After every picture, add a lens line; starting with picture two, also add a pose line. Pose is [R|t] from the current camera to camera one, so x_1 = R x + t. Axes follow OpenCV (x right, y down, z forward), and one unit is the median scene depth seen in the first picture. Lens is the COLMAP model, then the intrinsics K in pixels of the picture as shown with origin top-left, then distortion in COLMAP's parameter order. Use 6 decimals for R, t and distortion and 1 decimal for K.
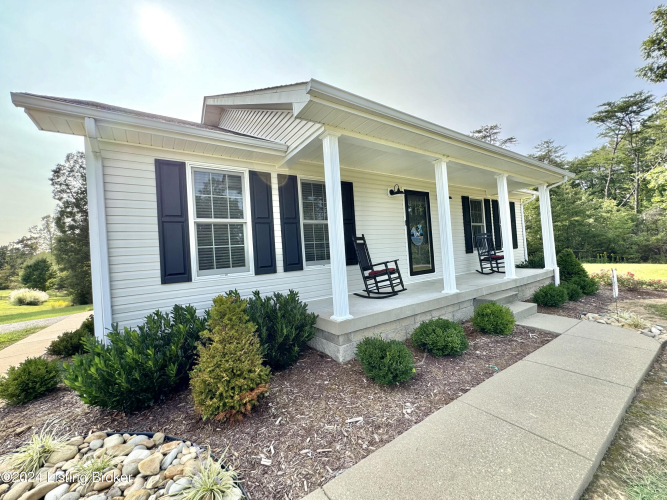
lens RADIAL K [[266.8, 0, 331.8], [0, 266.8, 247.8], [0, 0, 1]] dist [-0.000558, -0.000272]
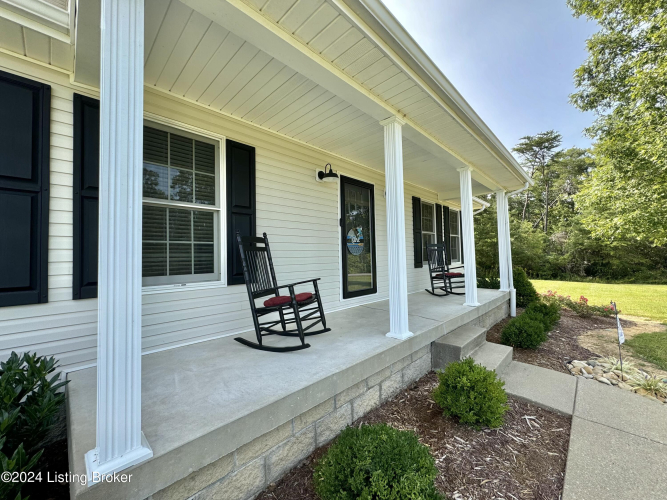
lens RADIAL K [[266.8, 0, 333.1], [0, 266.8, 248.9], [0, 0, 1]] dist [-0.000558, -0.000272]
pose [[0.978306, 0.051823, 0.200577, 0.114526], [-0.048263, 0.998579, -0.022598, -0.007064], [-0.201463, 0.012428, 0.979417, 0.301510]]
